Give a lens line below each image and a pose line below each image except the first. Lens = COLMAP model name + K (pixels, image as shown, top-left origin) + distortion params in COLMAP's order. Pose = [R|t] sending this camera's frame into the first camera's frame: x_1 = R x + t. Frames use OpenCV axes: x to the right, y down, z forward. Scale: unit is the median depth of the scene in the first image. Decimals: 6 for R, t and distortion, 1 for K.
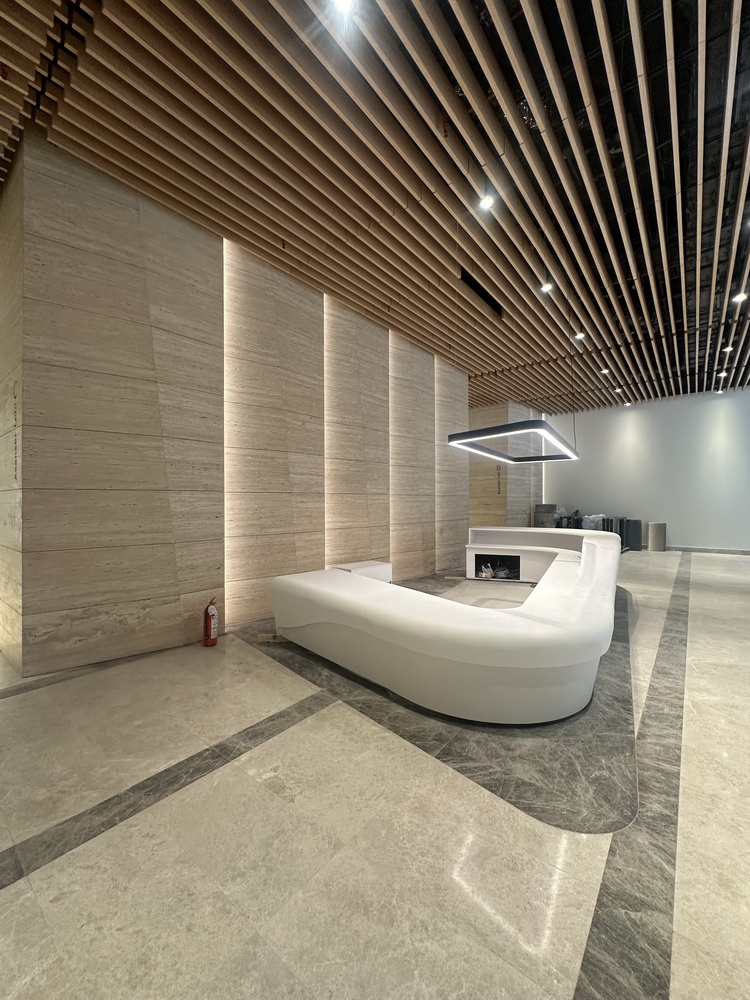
lens RADIAL K [[395.4, 0, 375.0], [0, 395.4, 500.0], [0, 0, 1]] dist [-0.002260, -0.000196]
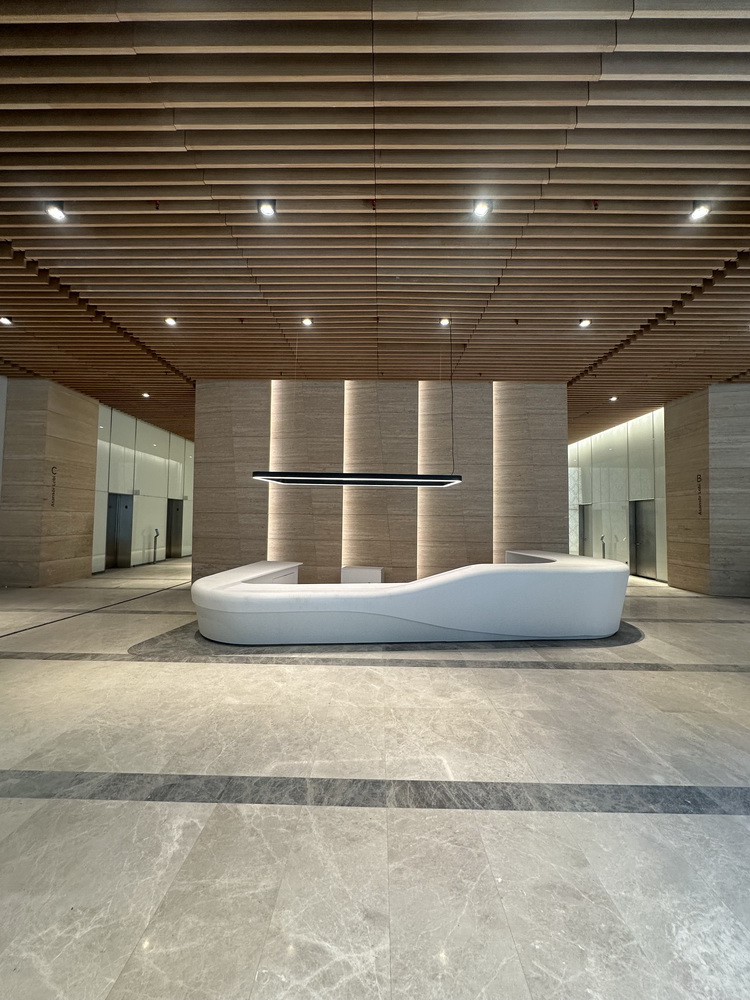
lens RADIAL K [[395.4, 0, 375.0], [0, 395.4, 500.0], [0, 0, 1]] dist [-0.002260, -0.000196]
pose [[0.616621, -0.026178, -0.786825, 1.603592], [-0.012285, 0.999005, -0.042865, -0.013079], [0.787164, 0.036097, 0.615686, 0.299108]]
